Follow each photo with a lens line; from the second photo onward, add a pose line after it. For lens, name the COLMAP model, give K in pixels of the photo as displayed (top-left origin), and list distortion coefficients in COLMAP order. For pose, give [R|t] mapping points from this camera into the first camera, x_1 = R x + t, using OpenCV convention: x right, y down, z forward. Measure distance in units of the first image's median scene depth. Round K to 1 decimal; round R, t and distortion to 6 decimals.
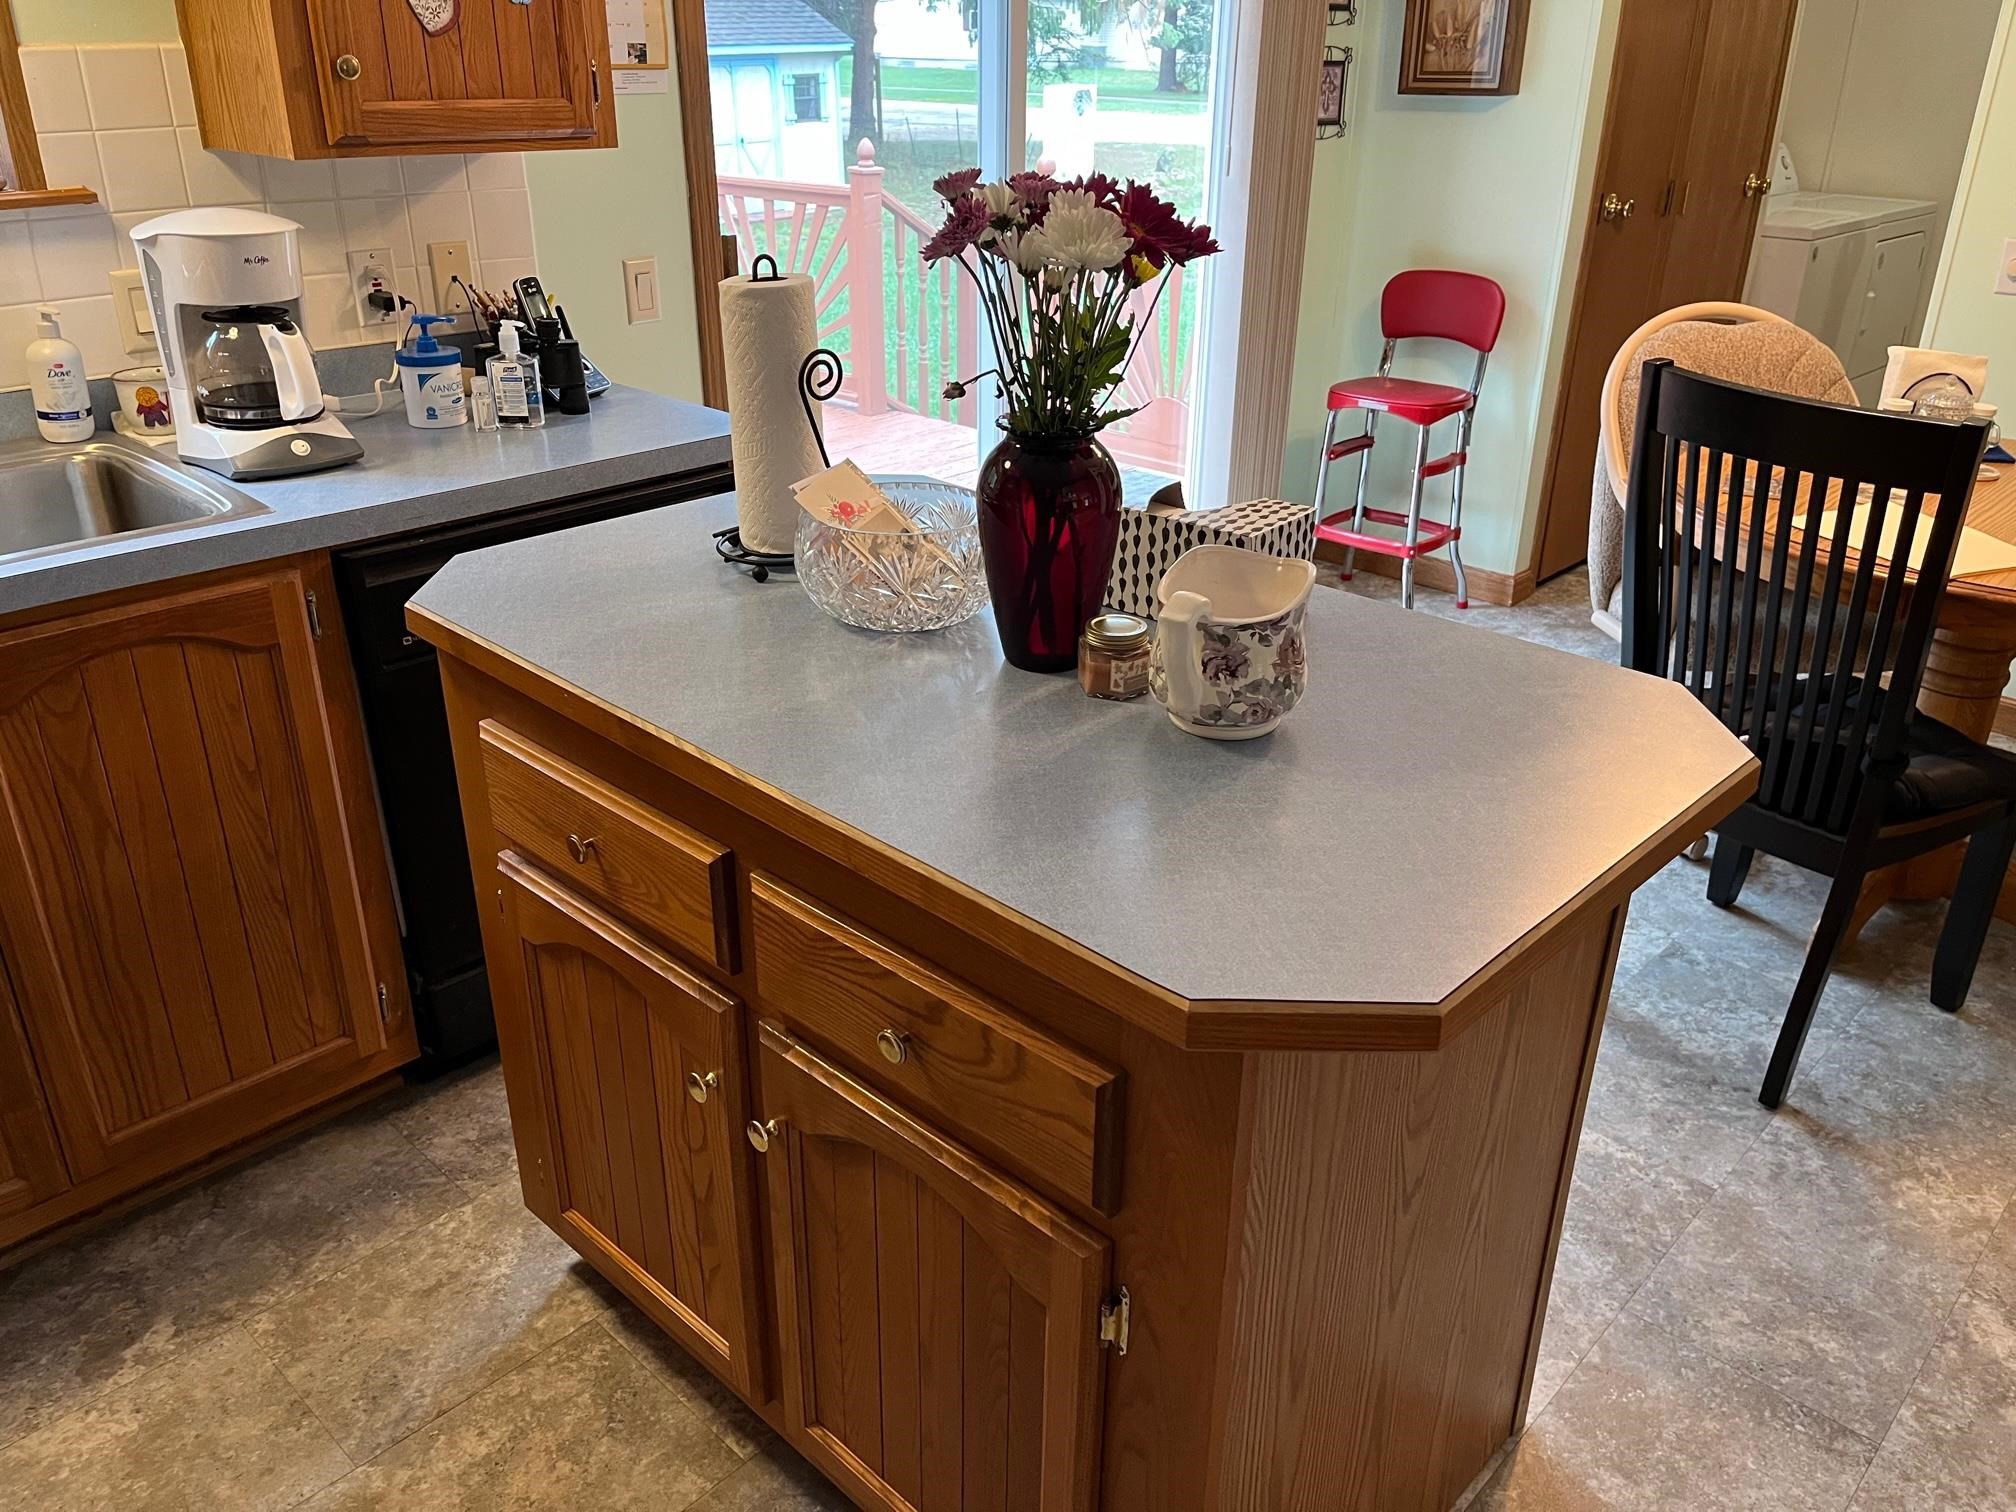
lens RADIAL K [[1528.1, 0, 1002.2], [0, 1528.1, 754.5], [0, 0, 1]] dist [0.081459, -0.113946]
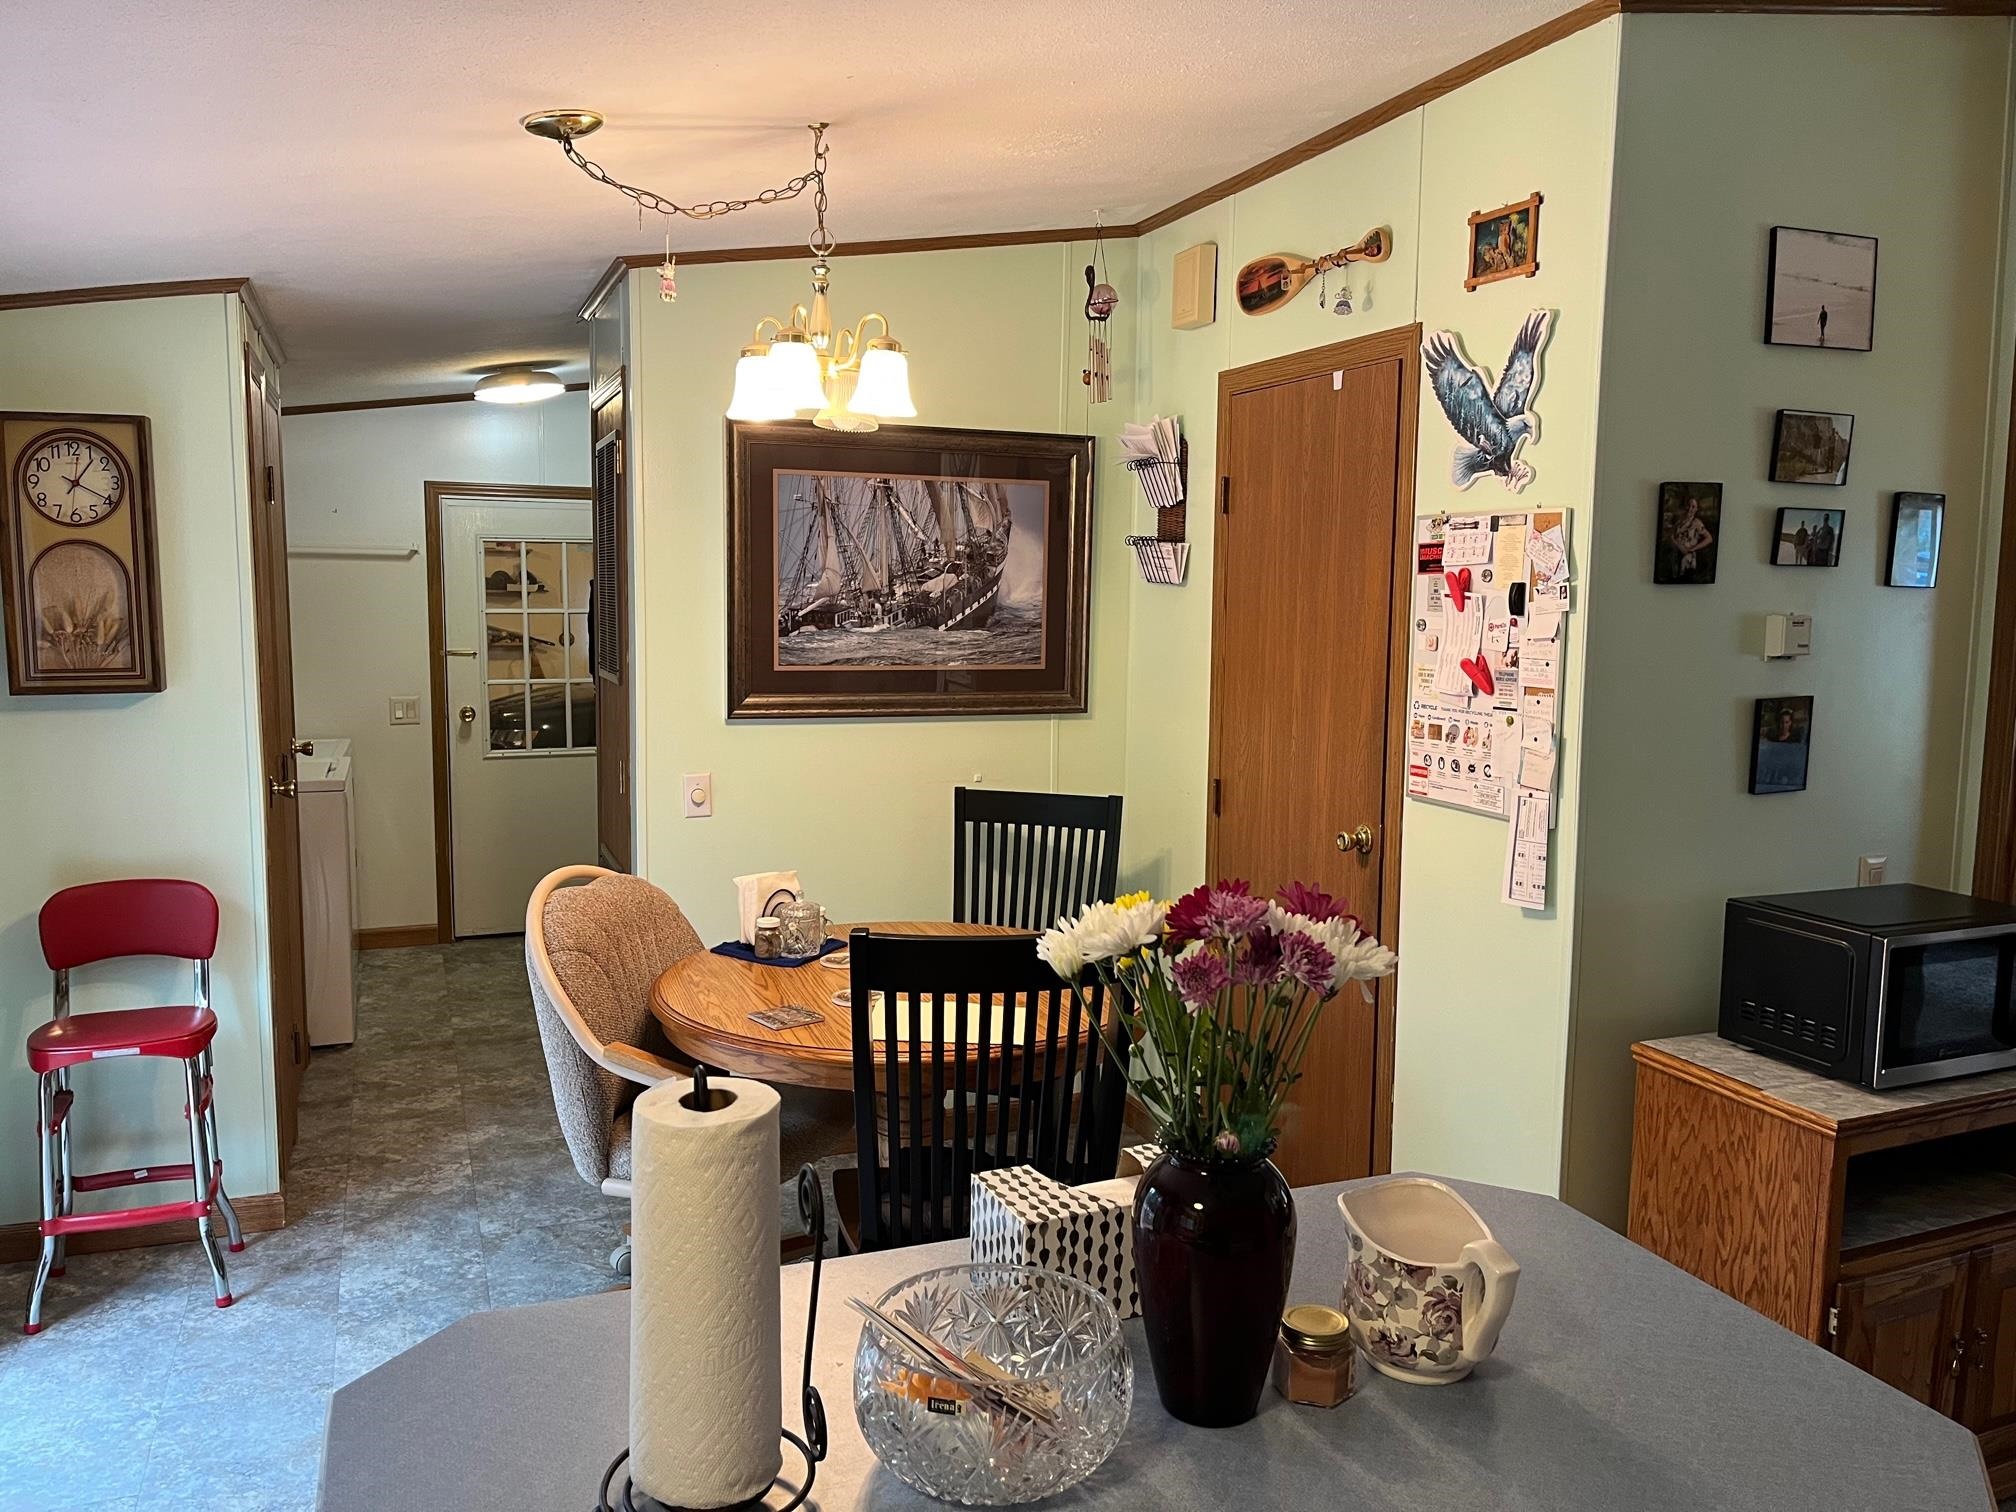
lens RADIAL K [[1529.9, 0, 1016.1], [0, 1529.9, 762.5], [0, 0, 1]] dist [0.068686, -0.095335]
pose [[0.410760, -0.107791, 0.905349, -0.513926], [0.377003, 0.924200, -0.061012, -0.256123], [-0.830148, 0.366380, 0.420262, 0.396004]]
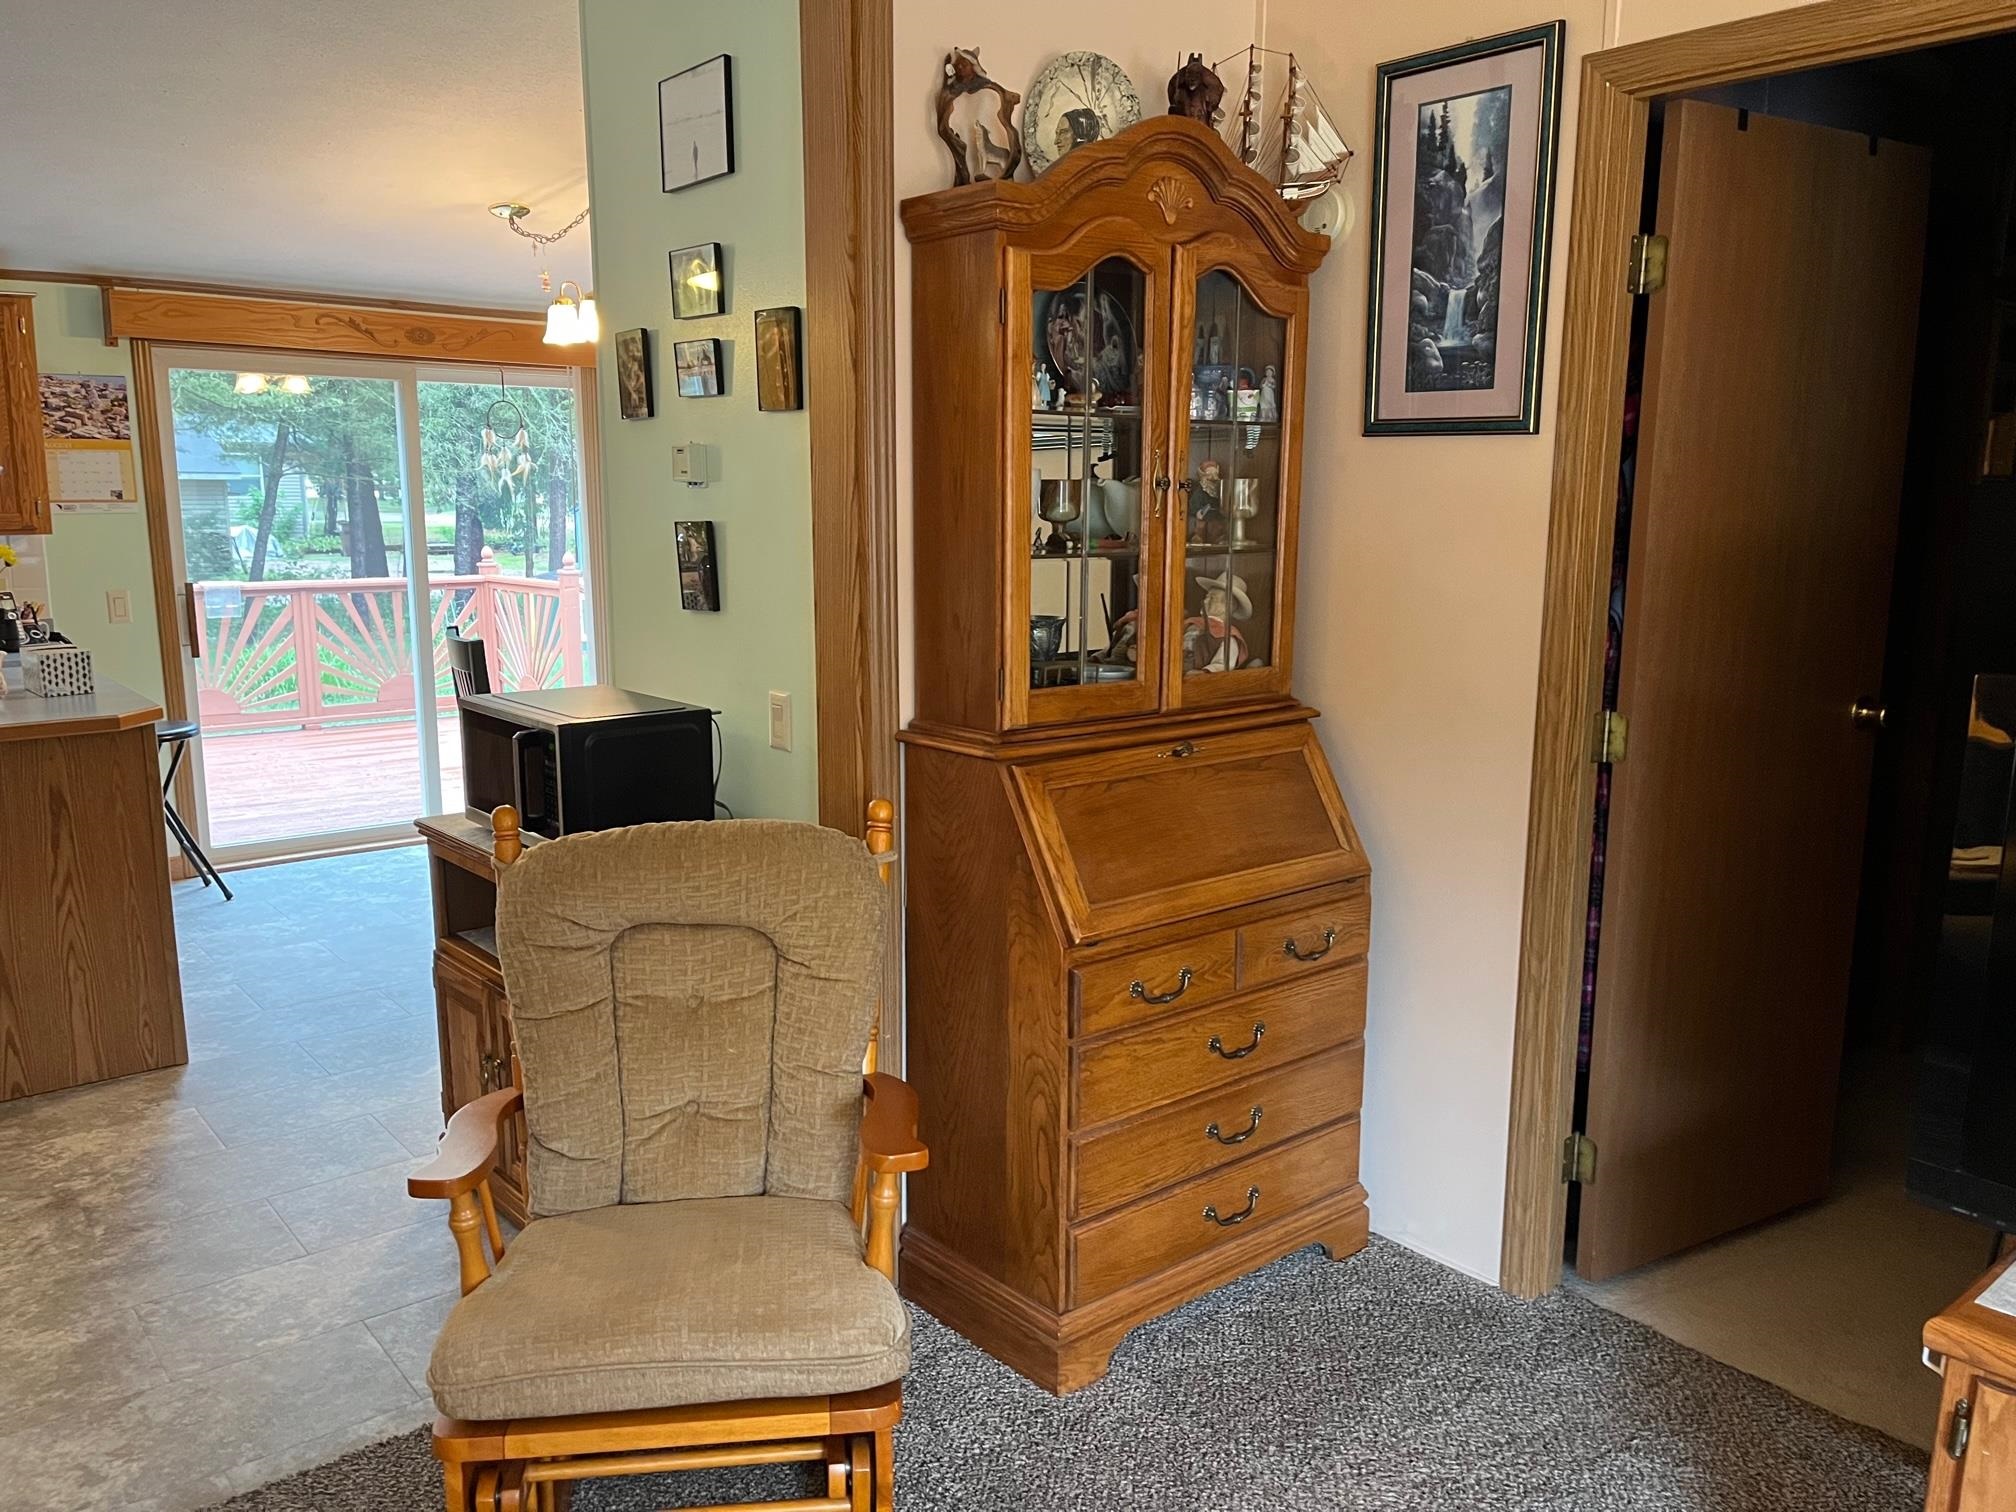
lens RADIAL K [[1529.9, 0, 1016.1], [0, 1529.9, 762.5], [0, 0, 1]] dist [0.068686, -0.095335]
pose [[0.993200, 0.015793, -0.115346, 1.444506], [-0.044941, 0.965972, -0.254712, 0.433083], [0.107398, 0.258164, 0.960113, -0.905445]]
